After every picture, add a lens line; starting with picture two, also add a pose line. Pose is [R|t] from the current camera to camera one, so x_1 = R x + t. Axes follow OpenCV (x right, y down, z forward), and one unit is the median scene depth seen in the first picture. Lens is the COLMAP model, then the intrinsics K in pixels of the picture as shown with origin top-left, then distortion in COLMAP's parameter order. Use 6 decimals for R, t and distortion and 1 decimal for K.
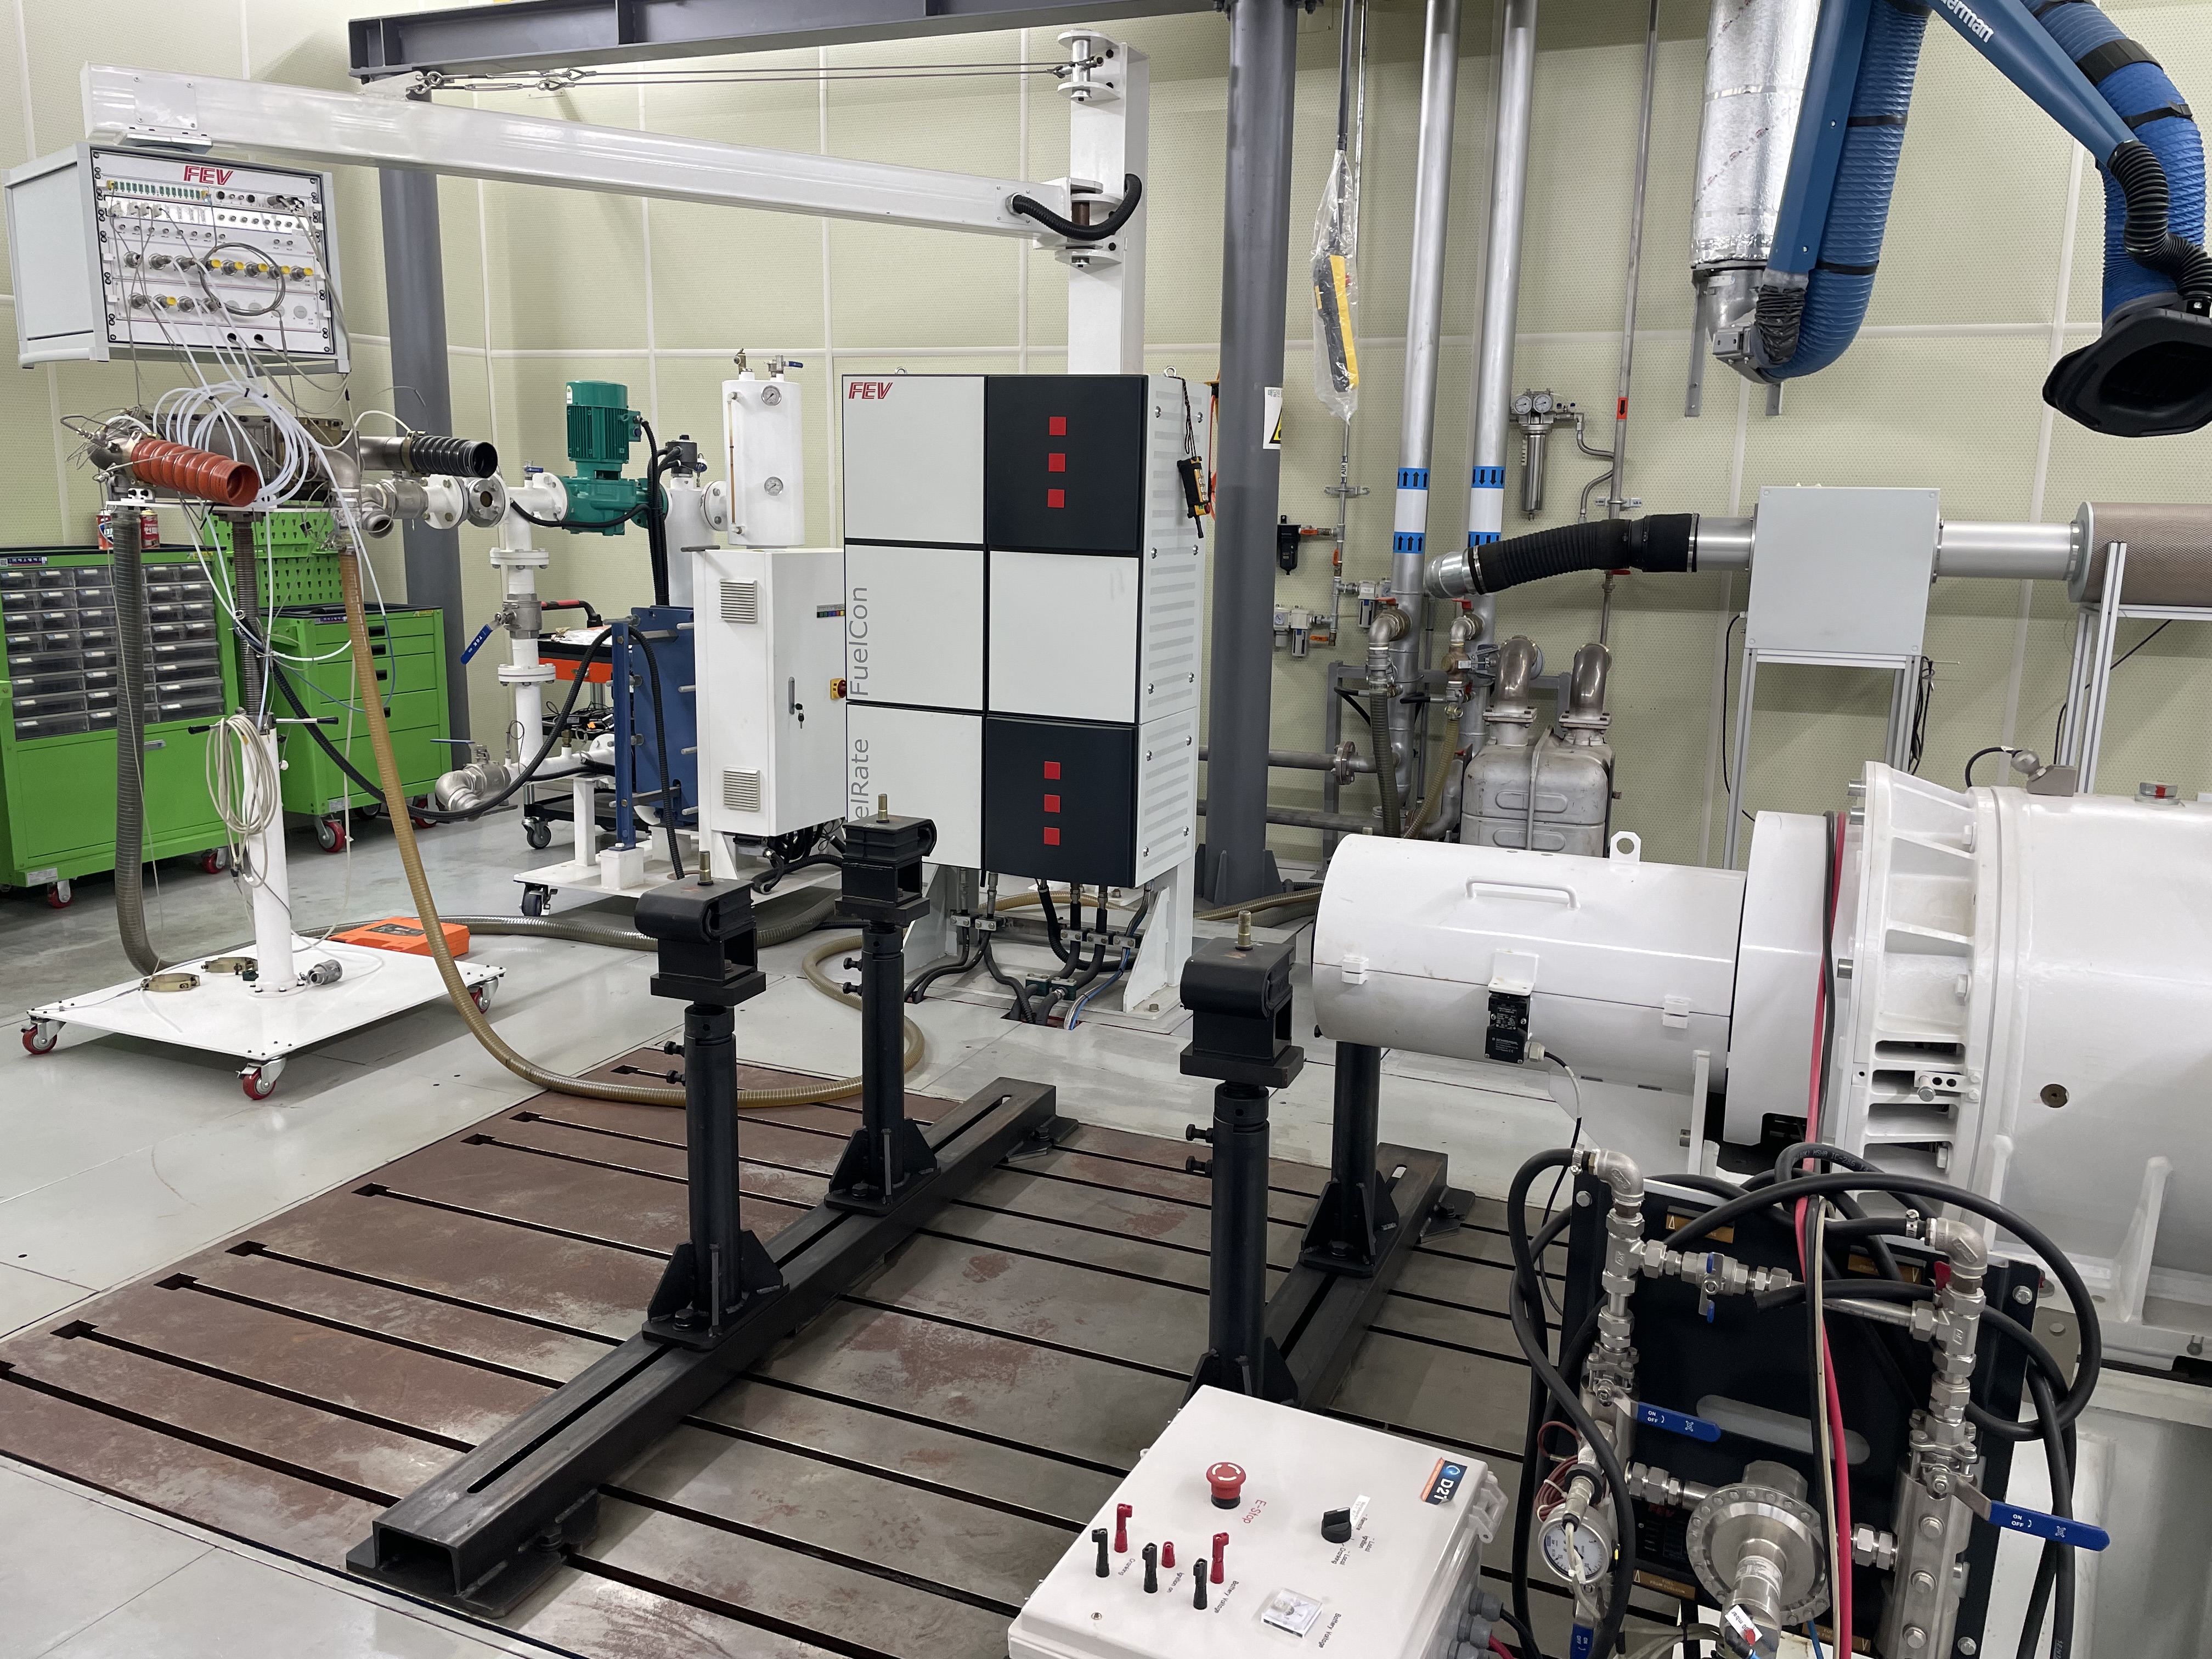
lens RADIAL K [[1662.8, 0, 1120.4], [0, 1662.8, 810.1], [0, 0, 1]] dist [0.092292, -0.121555]
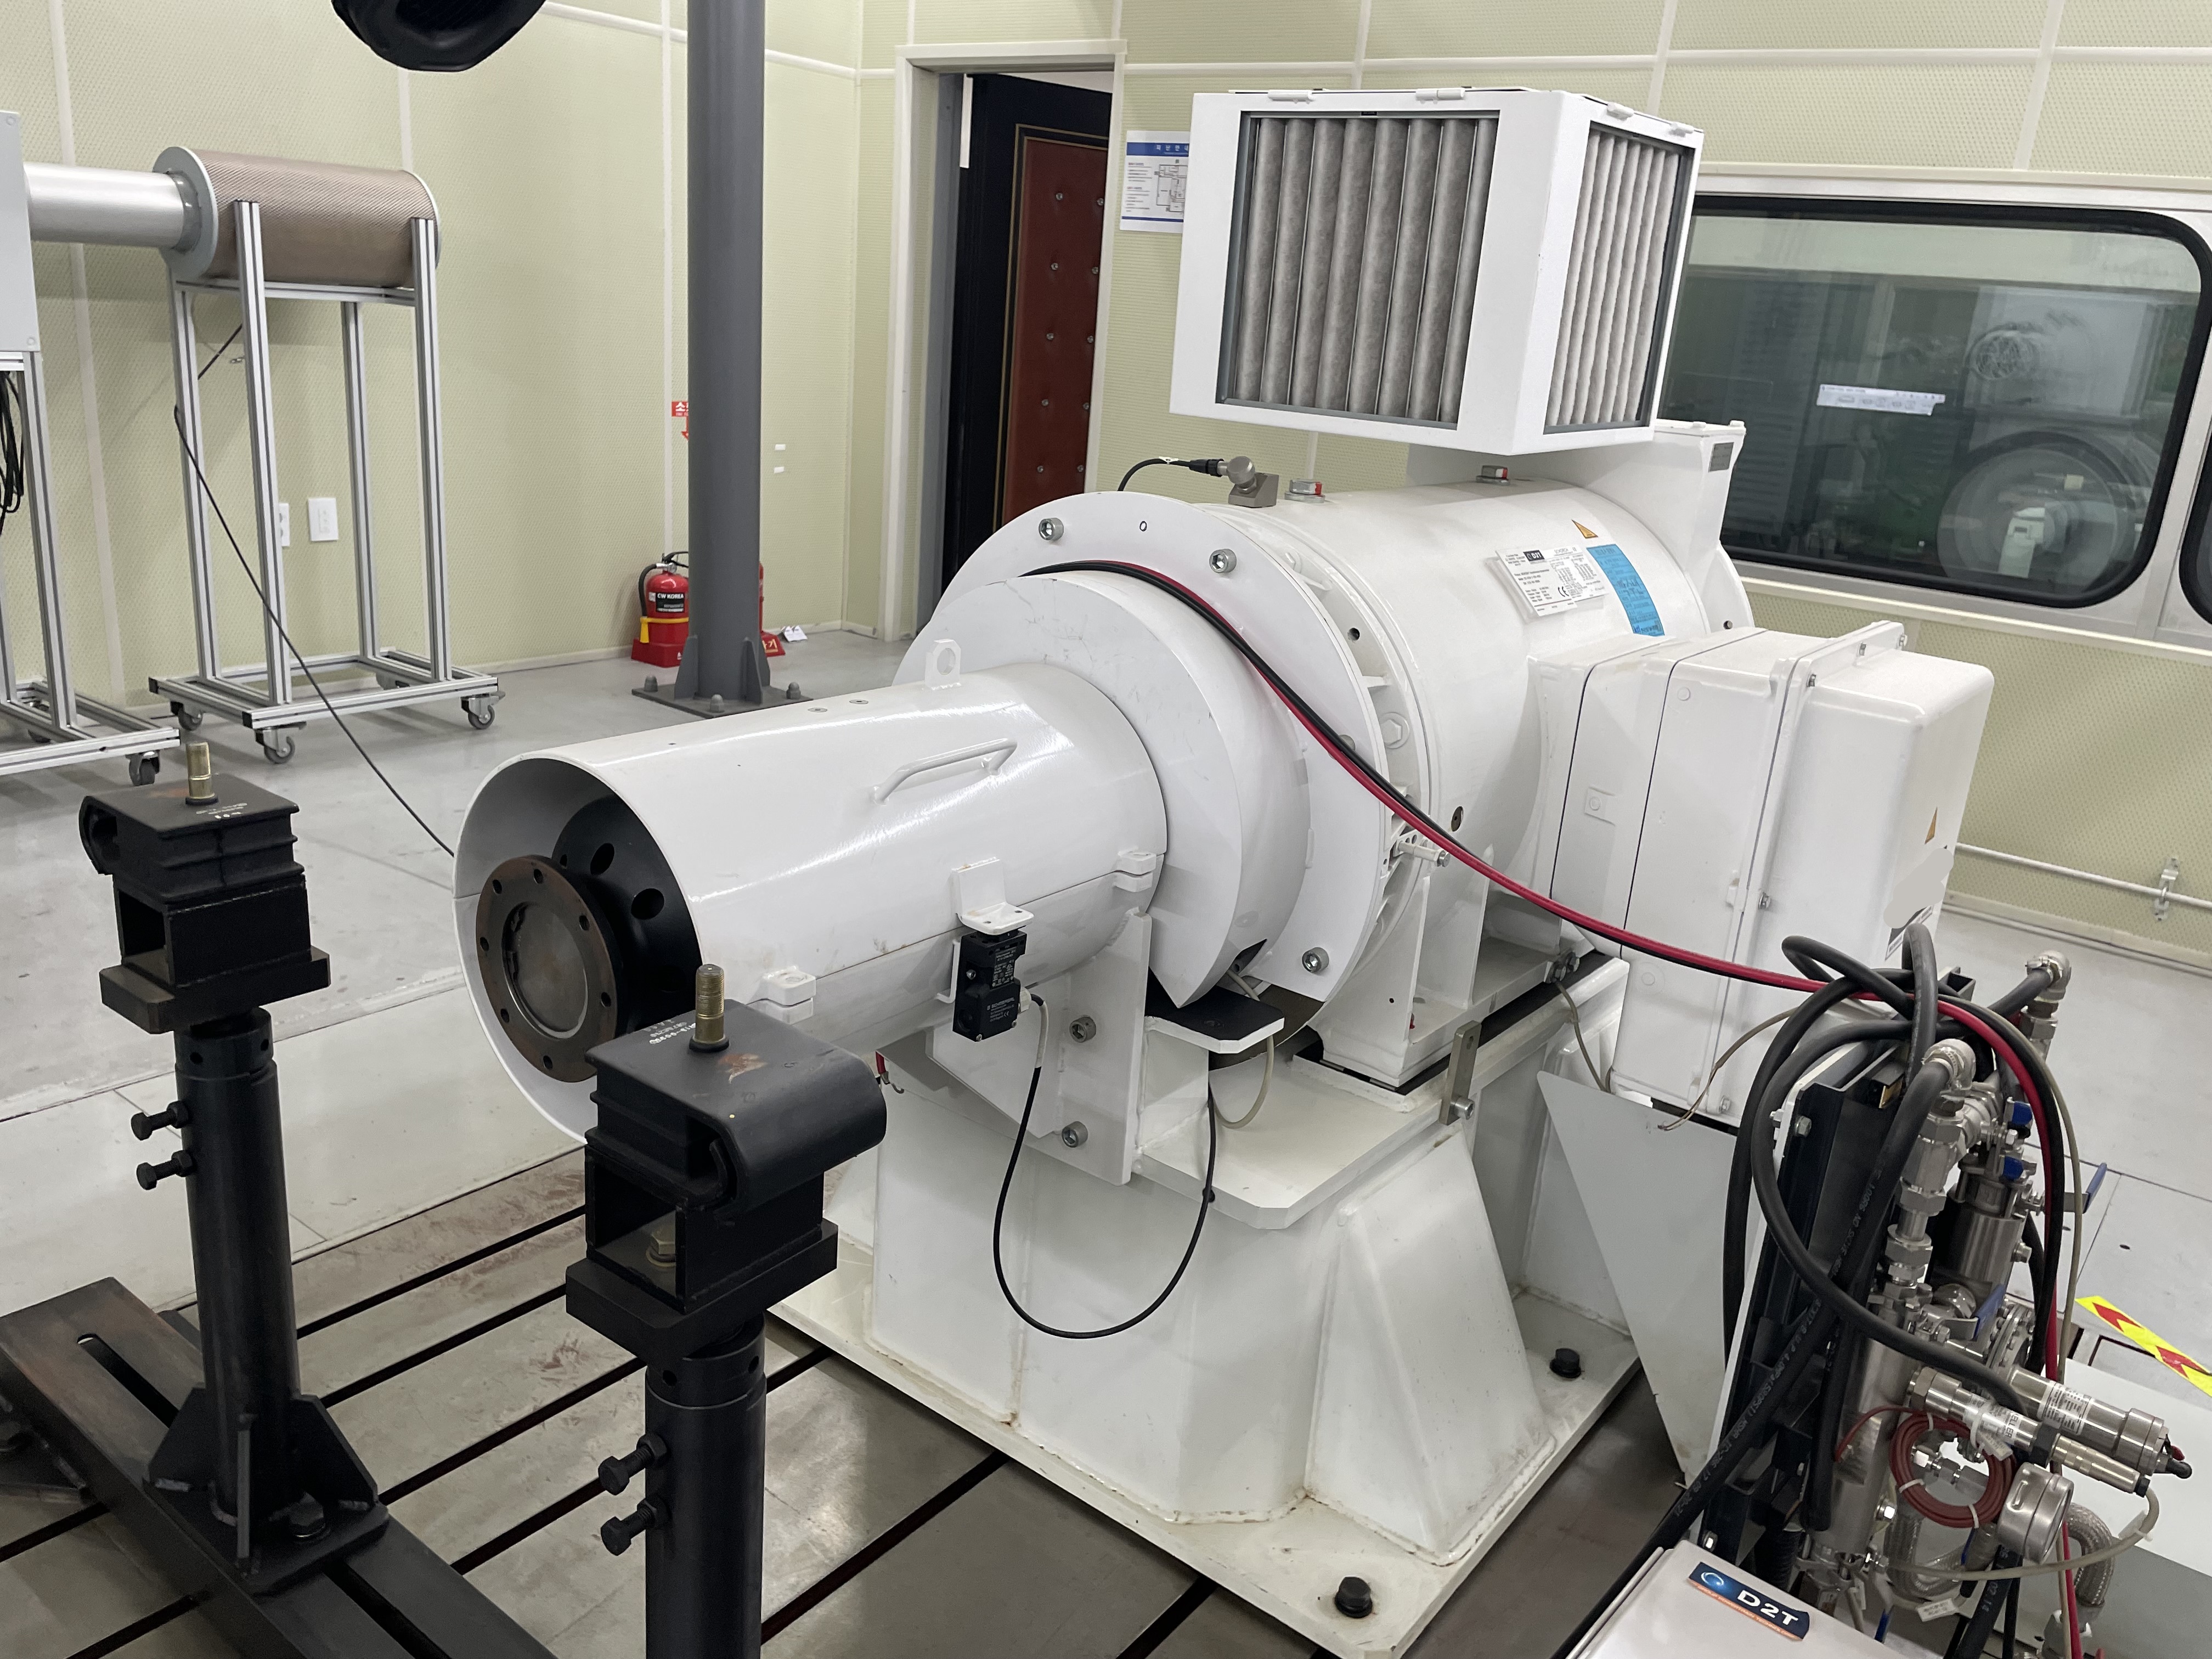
lens RADIAL K [[1662.8, 0, 1125.6], [0, 1662.8, 813.5], [0, 0, 1]] dist [0.092292, -0.121555]
pose [[0.253342, -0.284378, 0.924633, -0.147286], [0.111793, 0.958018, 0.264015, -0.041912], [-0.960896, 0.036482, 0.274497, 0.368791]]
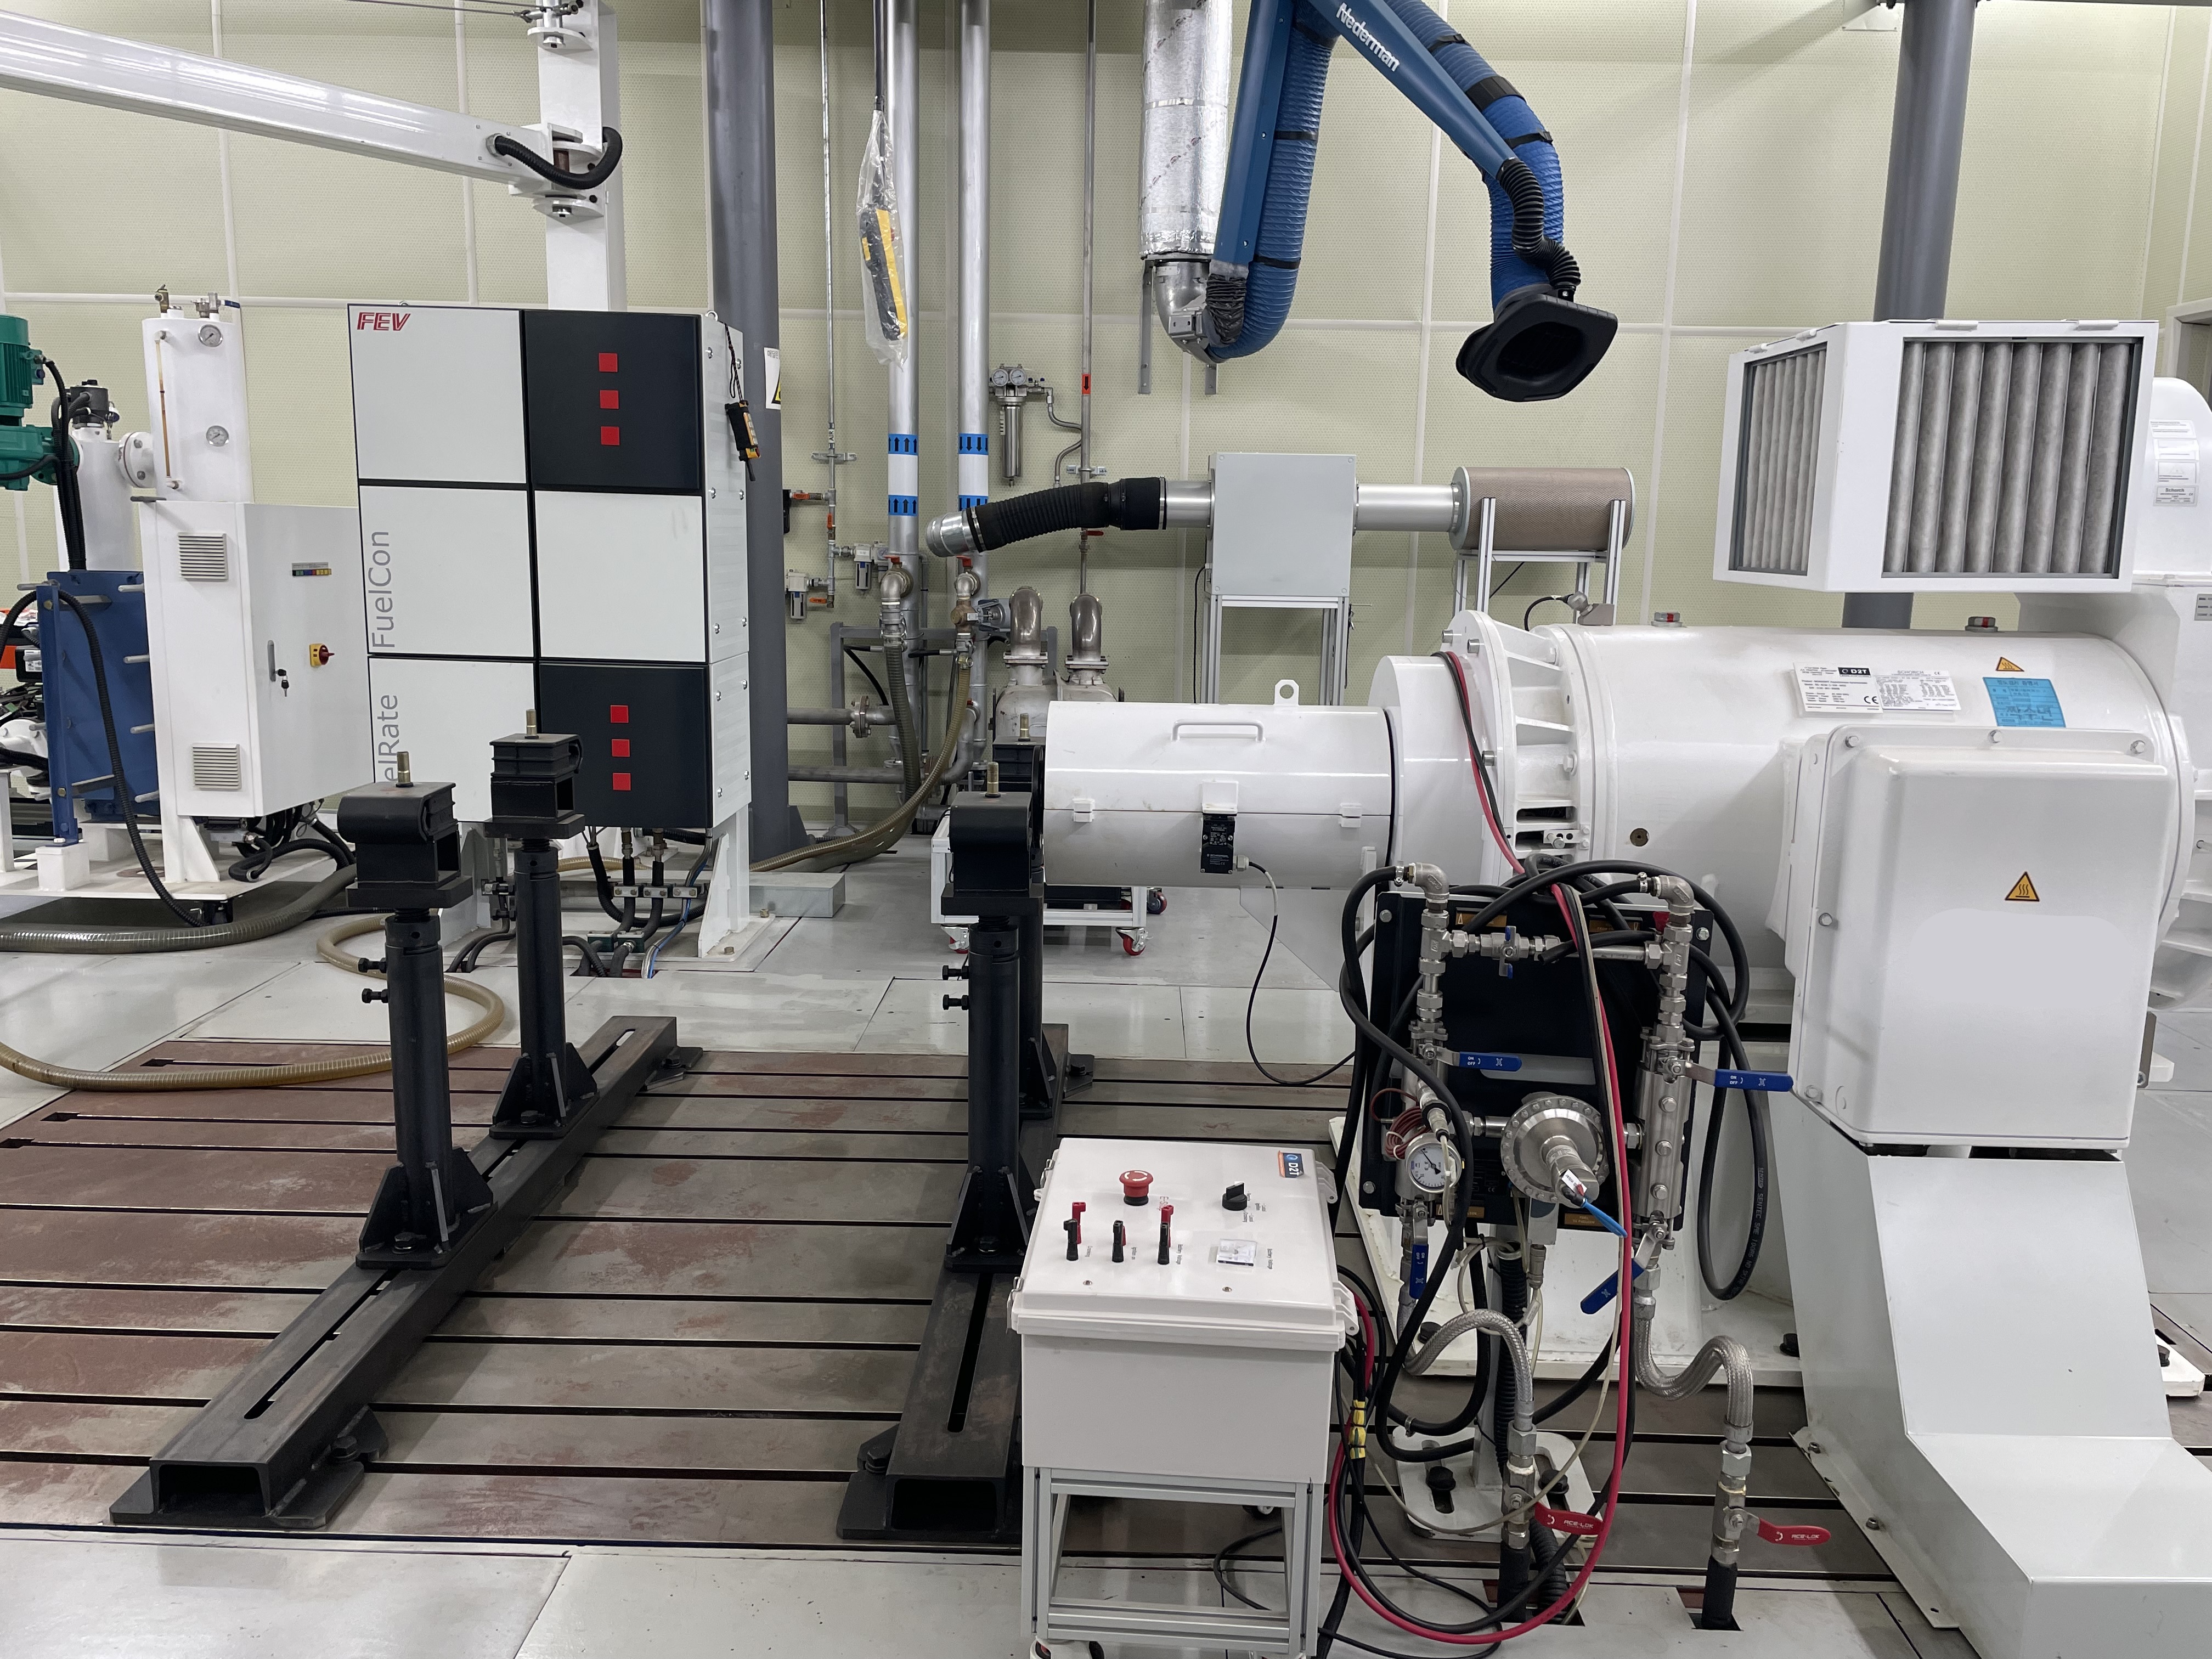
lens RADIAL K [[1662.8, 0, 1123.8], [0, 1662.8, 814.7], [0, 0, 1]] dist [0.092292, -0.121555]
pose [[0.926026, -0.066527, 0.371552, -0.124191], [0.069694, 0.997556, 0.004914, 0.046582], [-0.370971, 0.021344, 0.928399, -0.028814]]
